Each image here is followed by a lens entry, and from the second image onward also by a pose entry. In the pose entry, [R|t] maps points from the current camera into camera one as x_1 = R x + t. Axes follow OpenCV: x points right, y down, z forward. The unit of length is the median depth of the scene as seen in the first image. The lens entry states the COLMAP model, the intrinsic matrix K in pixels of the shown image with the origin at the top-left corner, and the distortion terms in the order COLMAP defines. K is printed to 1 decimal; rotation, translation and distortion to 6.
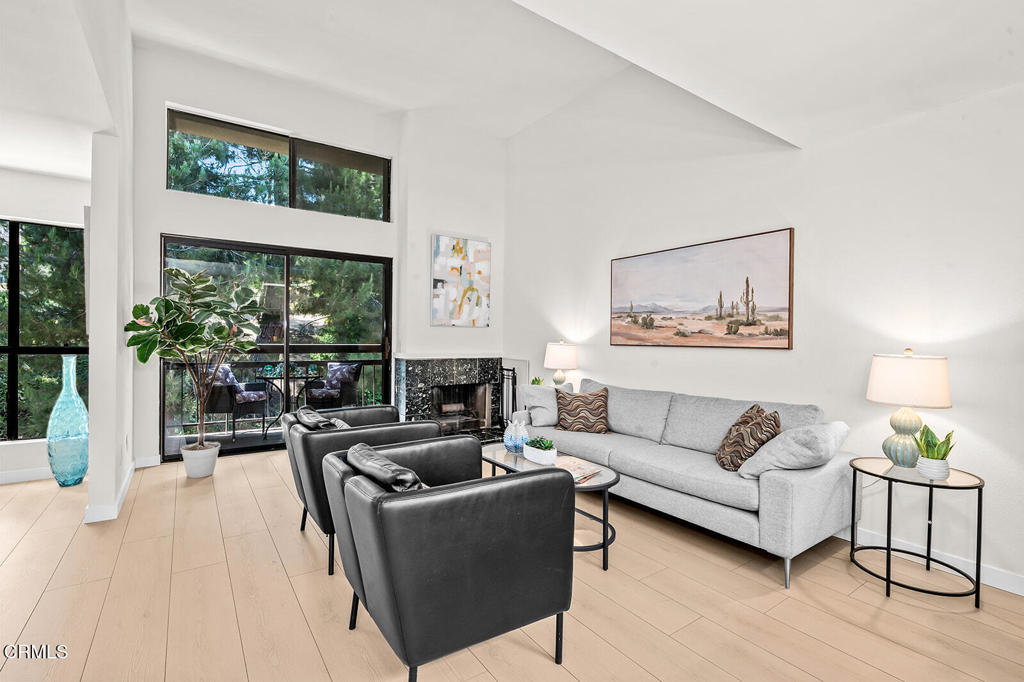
lens RADIAL K [[467.5, 0, 512.0], [0, 467.5, 341.0], [0, 0, 1]] dist [0.001890, 0.000215]
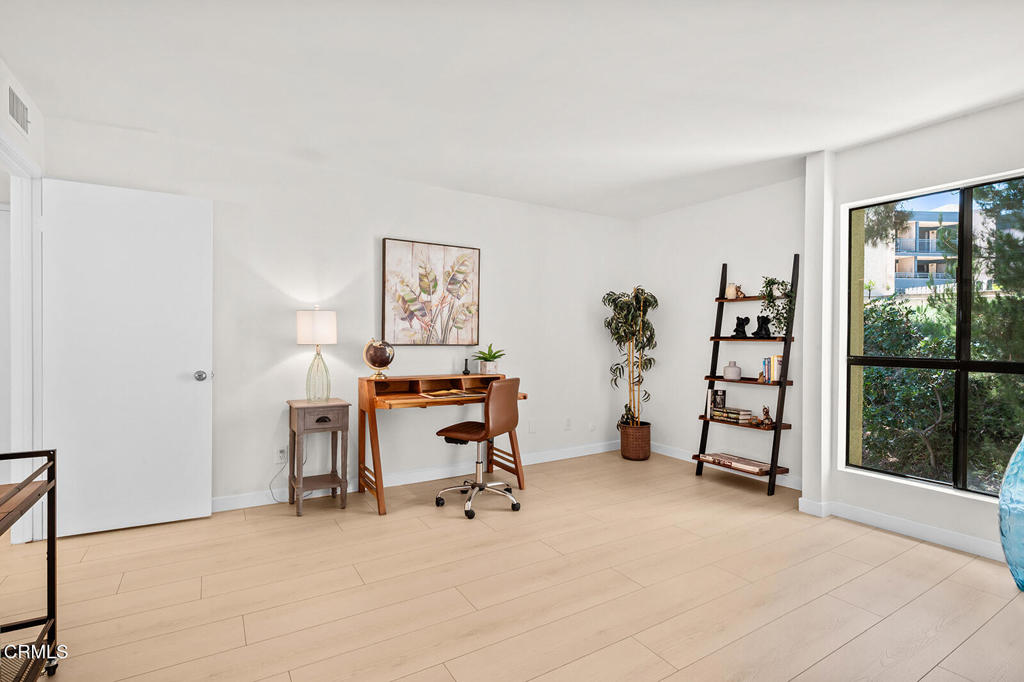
lens RADIAL K [[499.1, 0, 512.0], [0, 499.1, 341.0], [0, 0, 1]] dist [0.000908, -0.000033]
pose [[-0.070248, -0.001537, -0.997528, -0.166406], [-0.014550, 0.999894, -0.000516, -0.005500], [0.997423, 0.014478, -0.070263, 0.244534]]
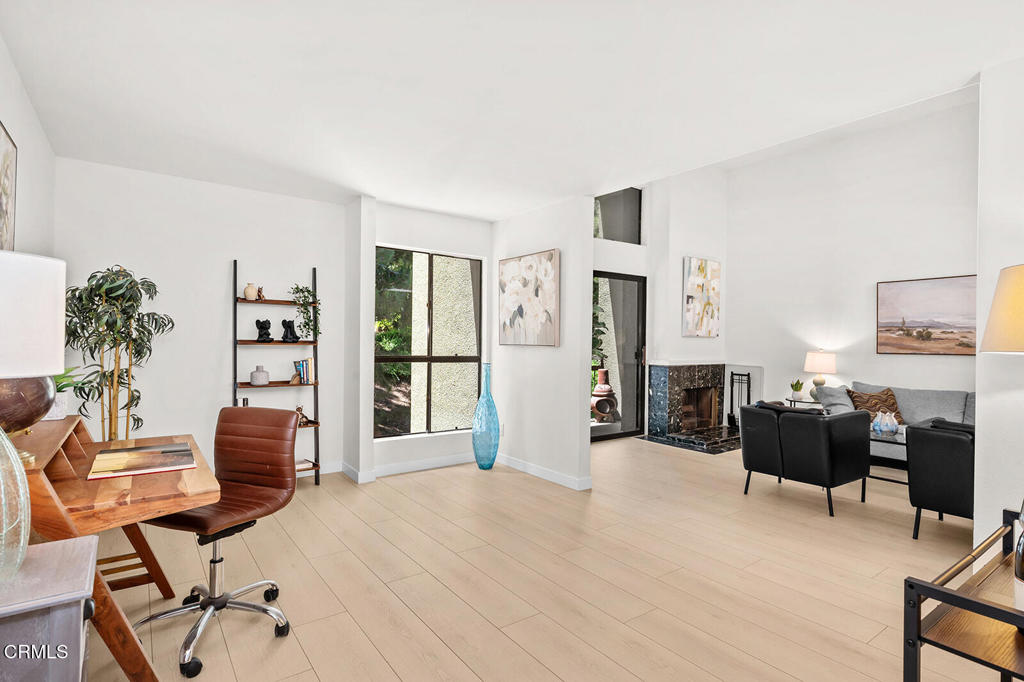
lens RADIAL K [[514.7, 0, 512.0], [0, 514.7, 341.0], [0, 0, 1]] dist [0.000252, 0.000057]
pose [[0.999836, -0.000454, 0.018105, -0.608255], [0.000631, 0.999952, -0.009762, -0.008943], [-0.018100, 0.009772, 0.999788, -0.246452]]
